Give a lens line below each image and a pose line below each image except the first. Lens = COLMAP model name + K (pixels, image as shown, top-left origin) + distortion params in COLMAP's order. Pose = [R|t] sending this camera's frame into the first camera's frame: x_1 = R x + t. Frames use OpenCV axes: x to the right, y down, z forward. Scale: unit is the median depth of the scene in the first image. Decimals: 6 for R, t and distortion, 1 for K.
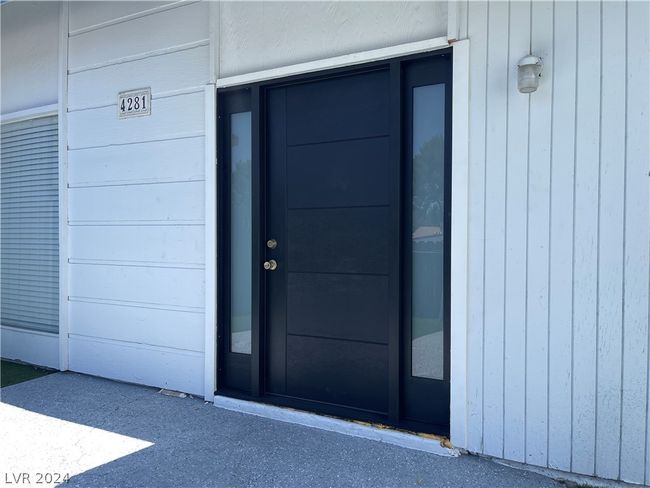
lens RADIAL K [[491.3, 0, 326.6], [0, 491.3, 245.5], [0, 0, 1]] dist [0.071633, -0.094708]
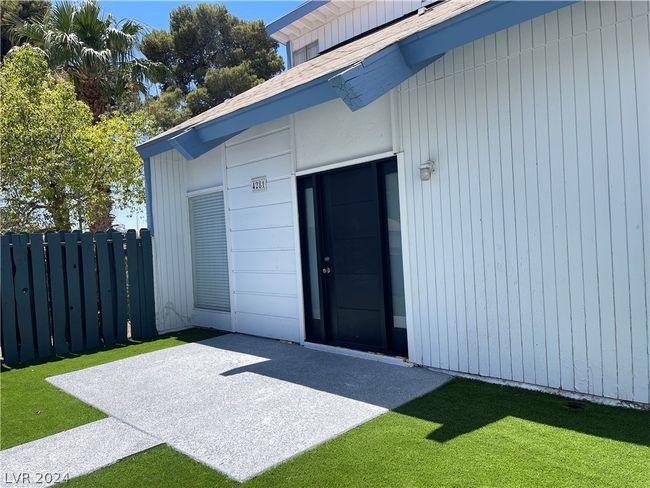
lens RADIAL K [[491.3, 0, 326.6], [0, 491.3, 245.5], [0, 0, 1]] dist [0.071633, -0.094708]
pose [[0.947315, -0.055591, -0.315442, 0.463930], [0.057640, 0.998333, -0.002838, -0.047872], [0.315074, -0.015494, 0.948941, -0.733614]]
